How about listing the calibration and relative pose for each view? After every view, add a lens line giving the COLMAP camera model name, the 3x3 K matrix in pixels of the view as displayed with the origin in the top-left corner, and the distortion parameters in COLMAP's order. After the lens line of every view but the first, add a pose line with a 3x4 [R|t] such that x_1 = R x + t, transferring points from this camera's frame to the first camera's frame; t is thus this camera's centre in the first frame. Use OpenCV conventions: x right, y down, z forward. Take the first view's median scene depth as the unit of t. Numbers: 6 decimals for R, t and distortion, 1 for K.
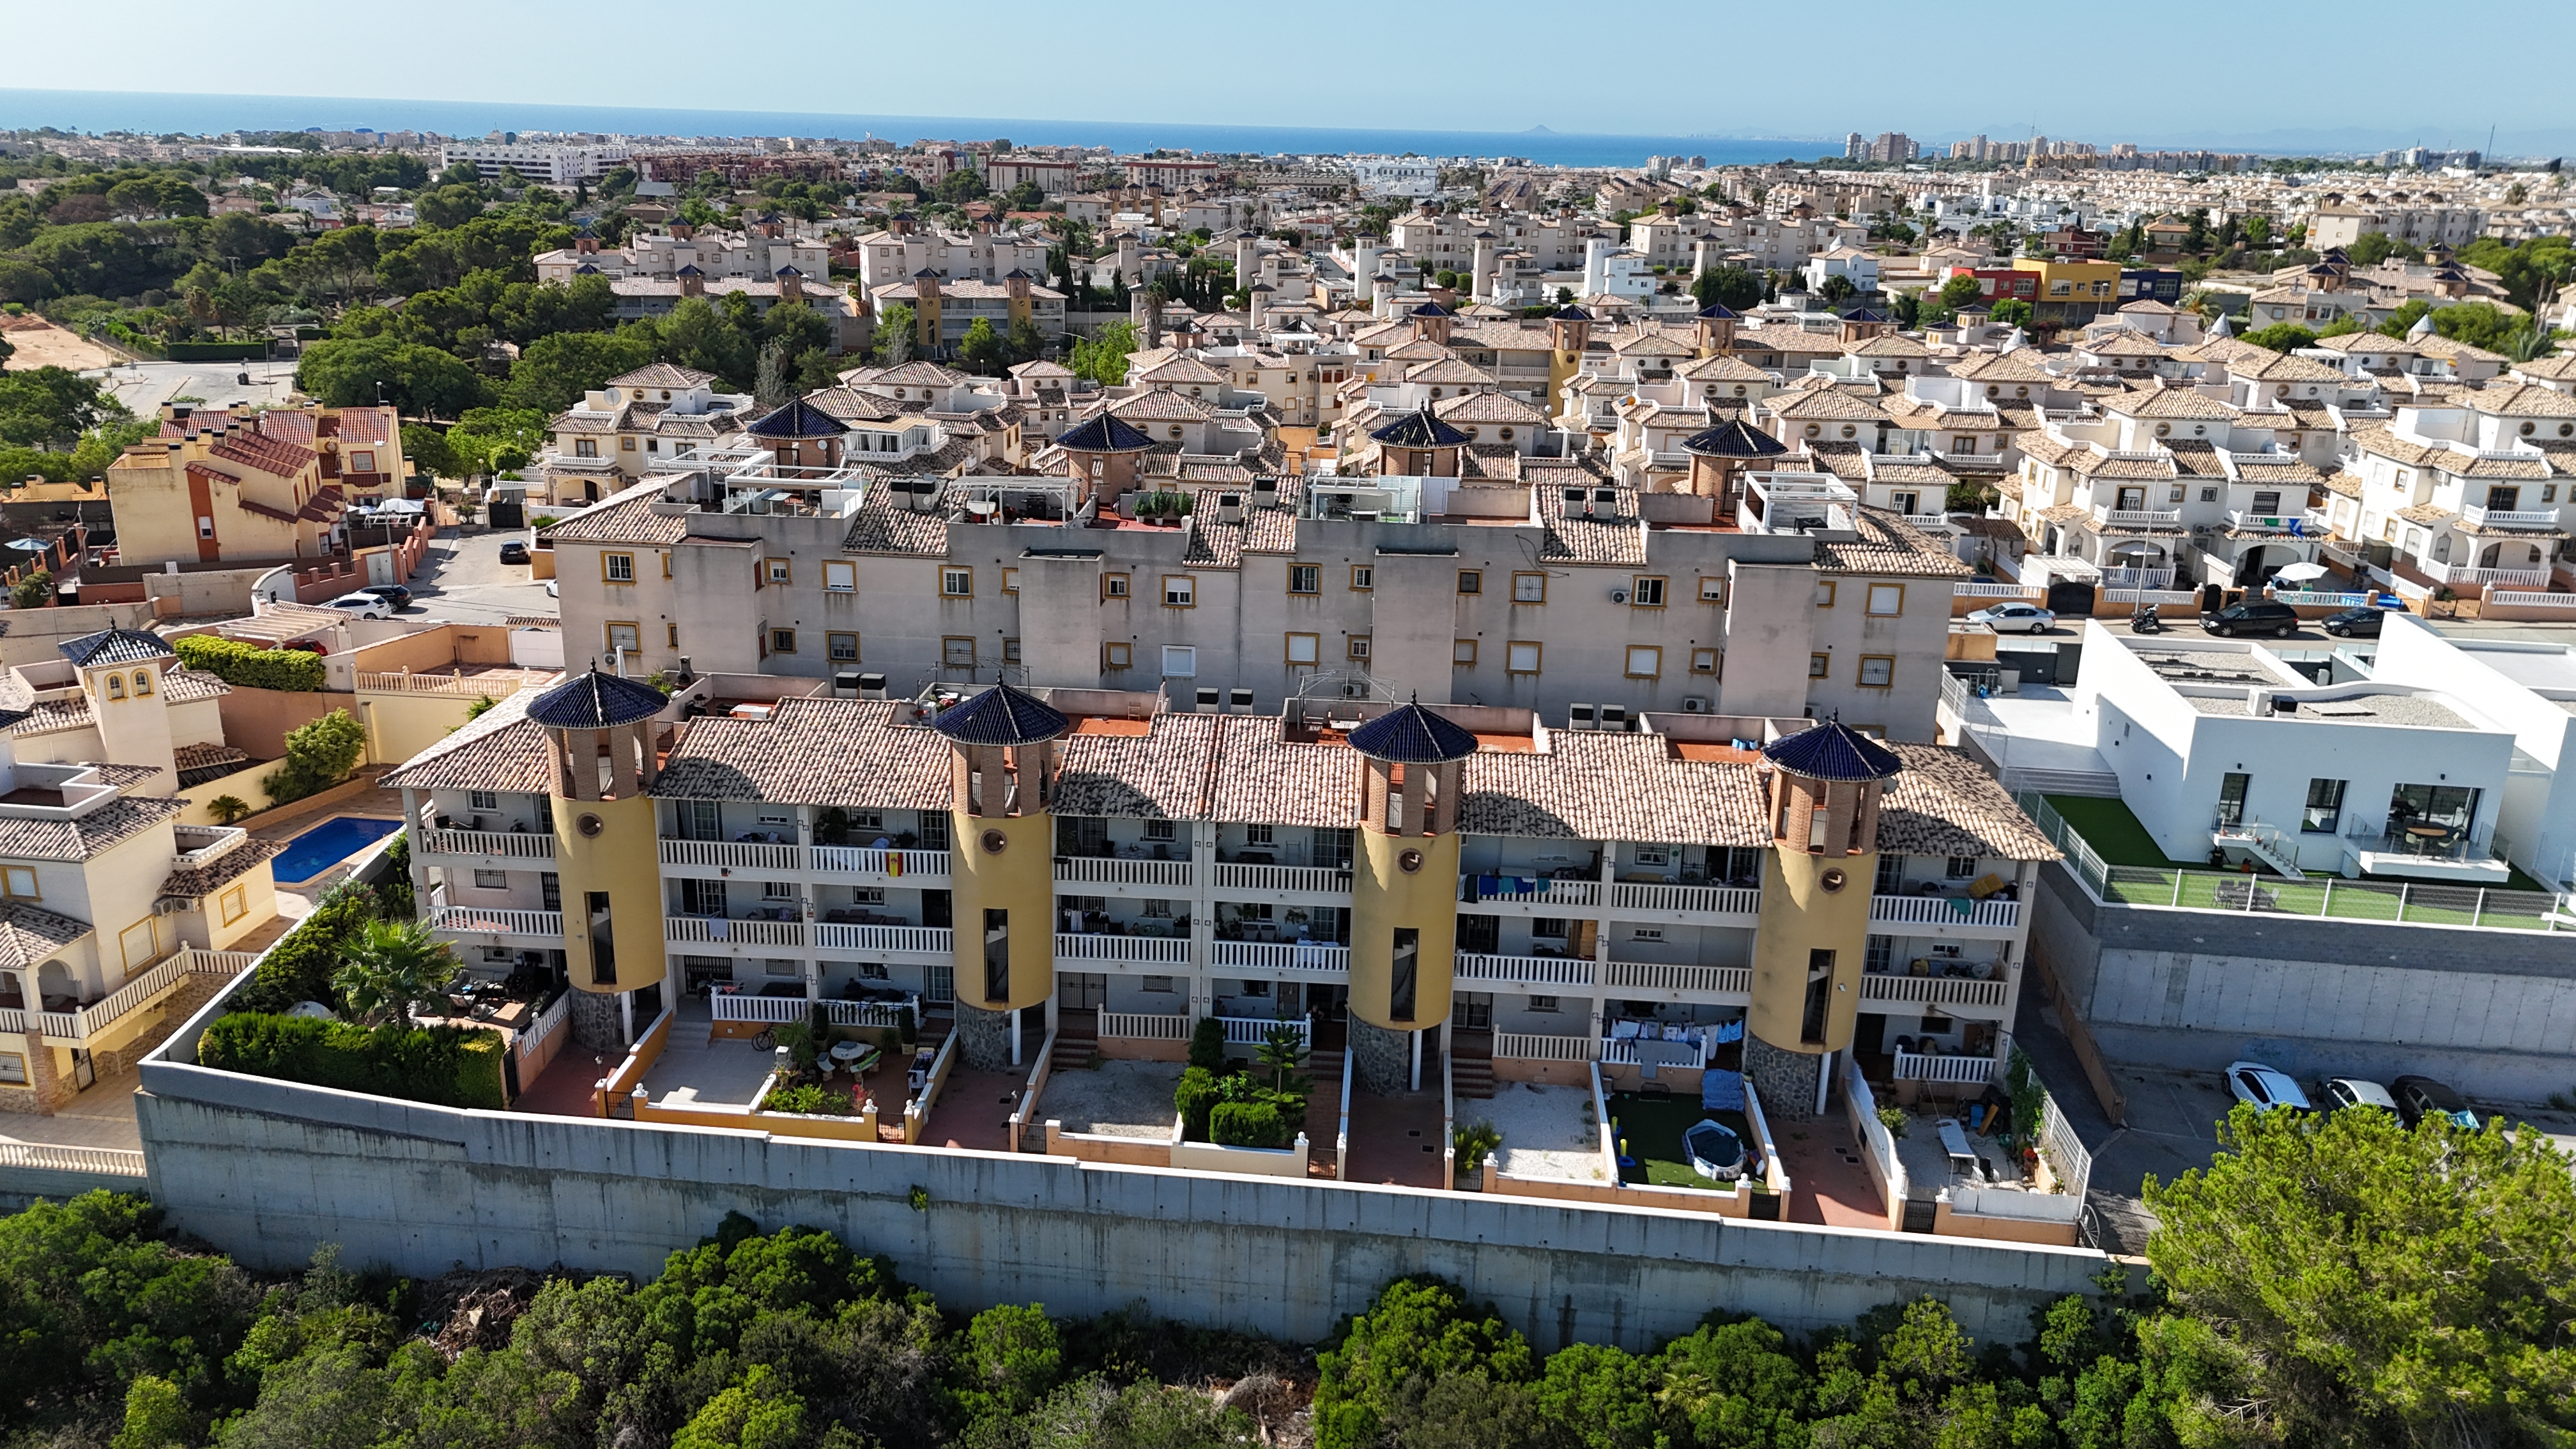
lens RADIAL K [[1844.1, 0, 1288.0], [0, 1844.1, 724.5], [0, 0, 1]] dist [0.059819, -0.070942]
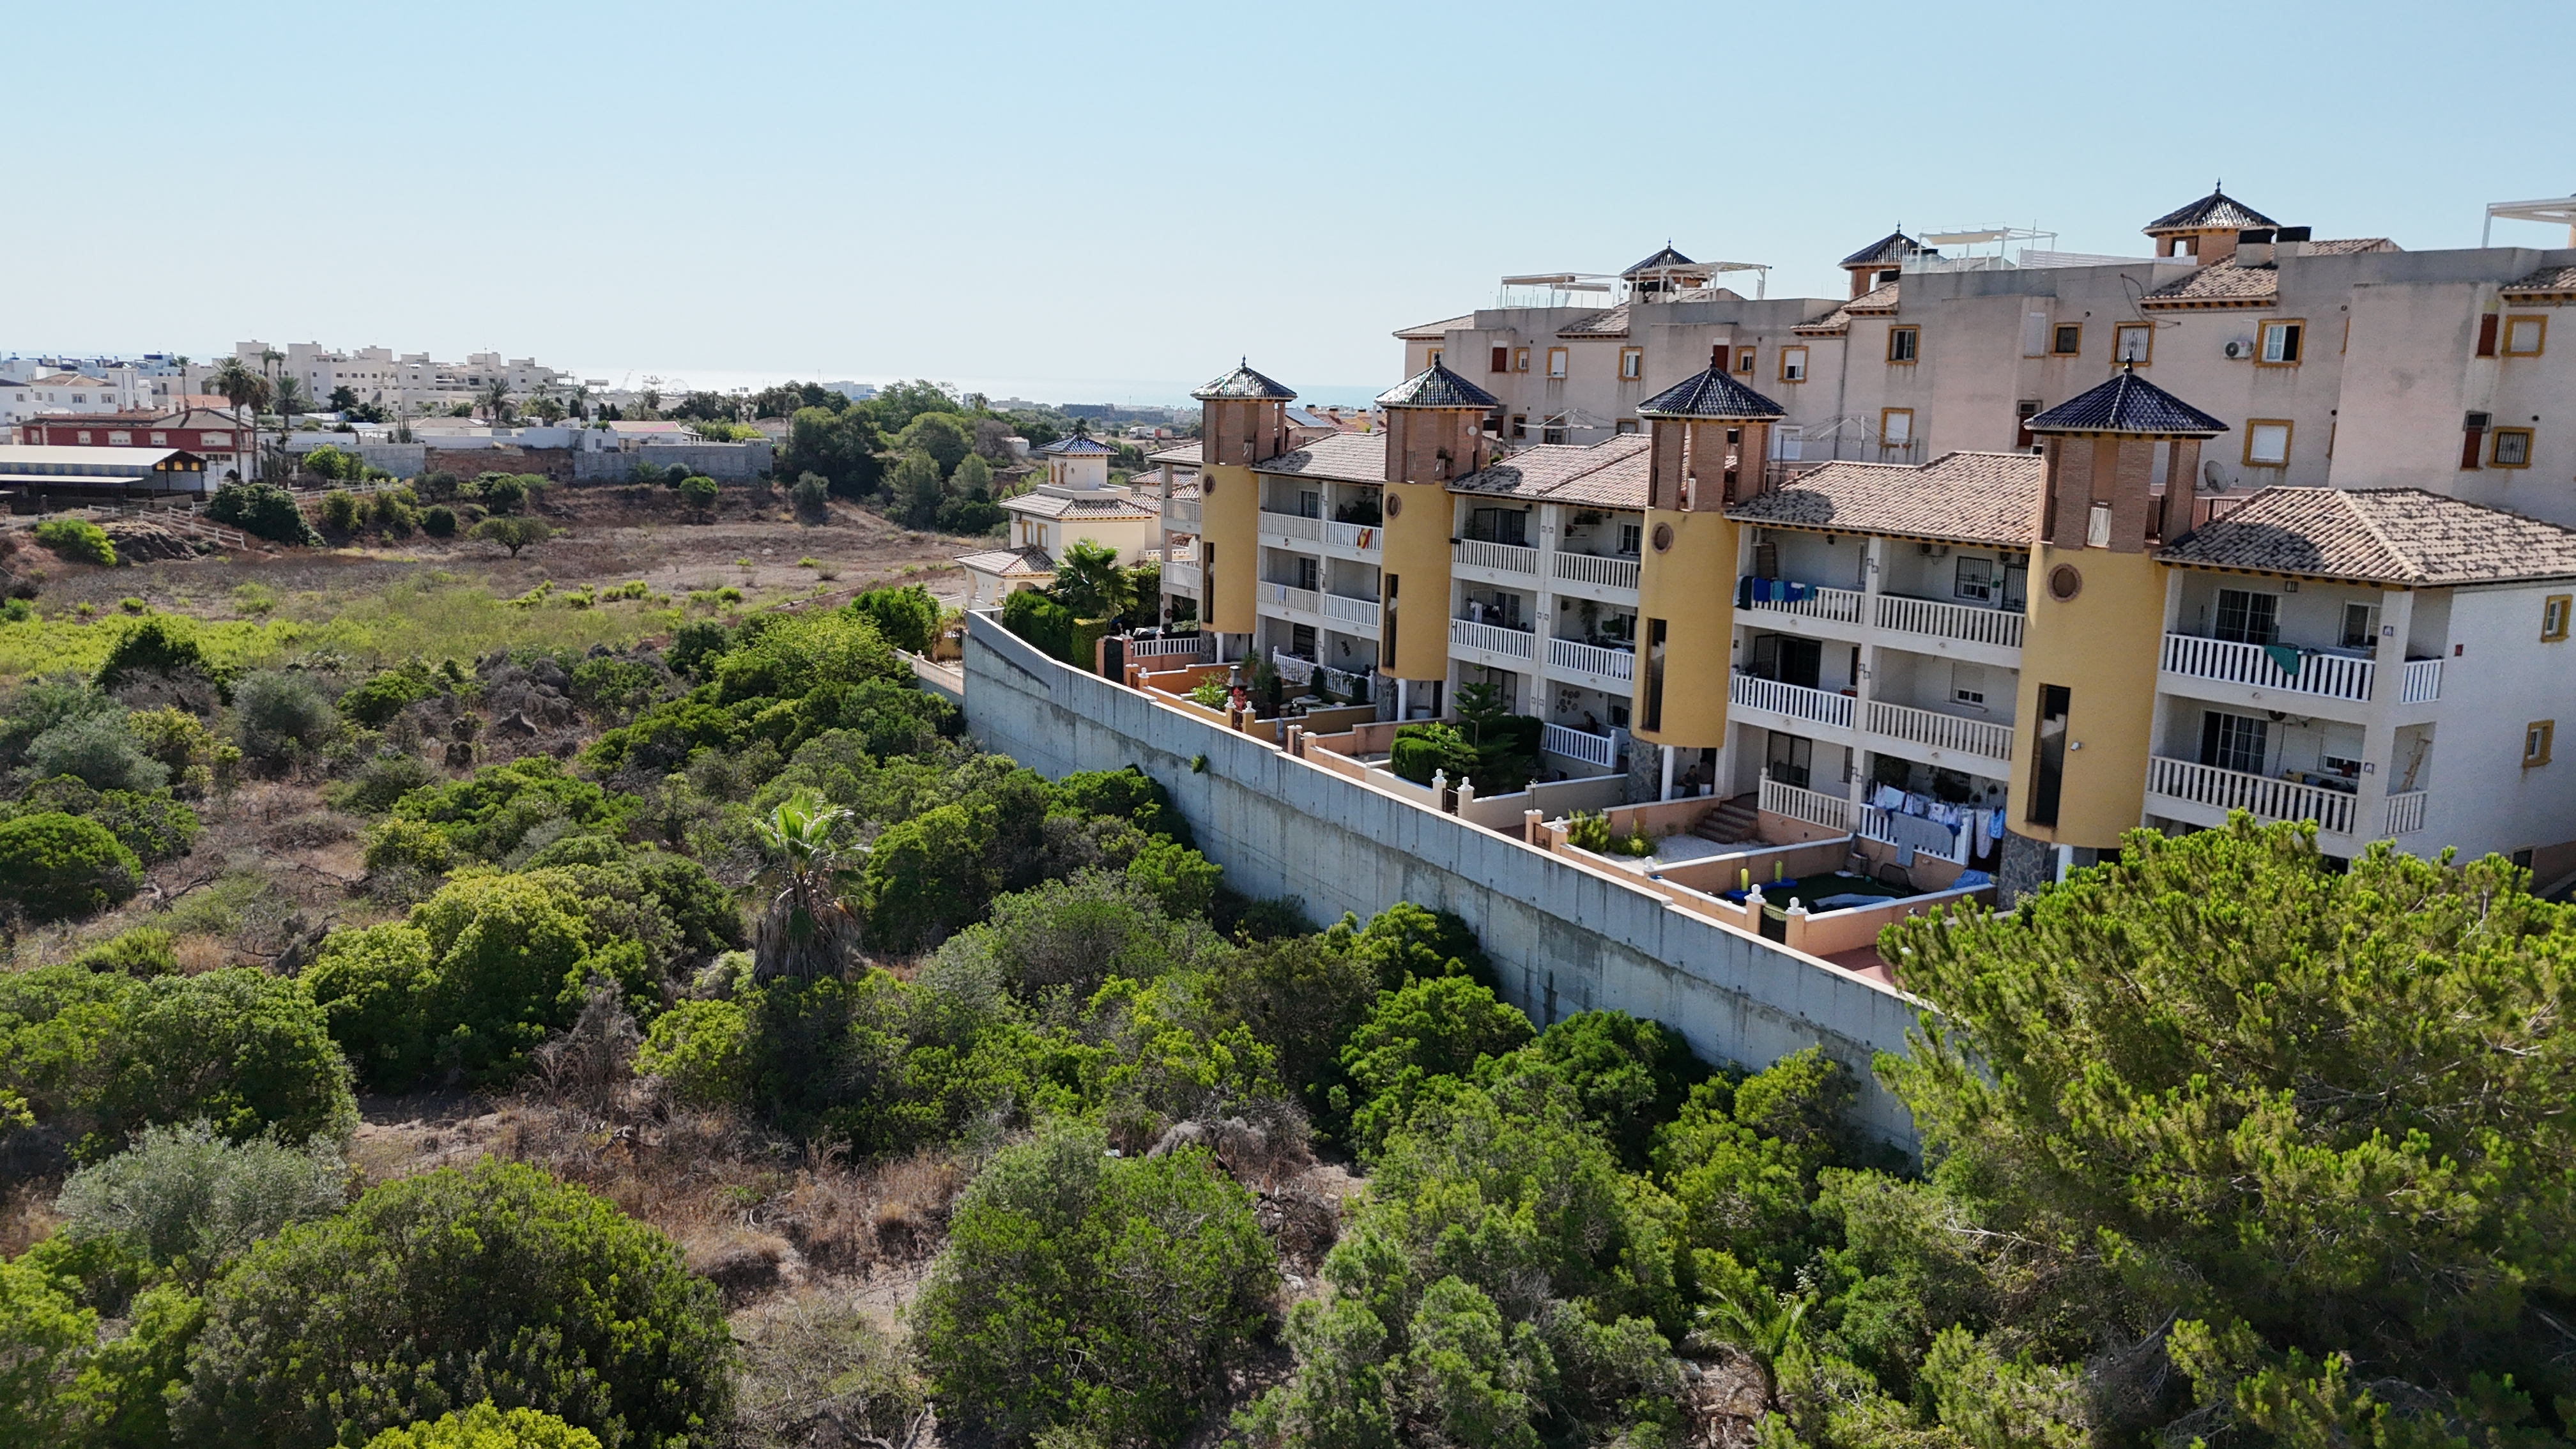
lens RADIAL K [[1844.1, 0, 1288.0], [0, 1844.1, 724.5], [0, 0, 1]] dist [0.059819, -0.070942]
pose [[0.588814, 0.145826, -0.795005, 0.647901], [-0.252451, 0.967563, -0.009498, 0.204526], [0.767833, 0.206292, 0.606528, 0.314152]]
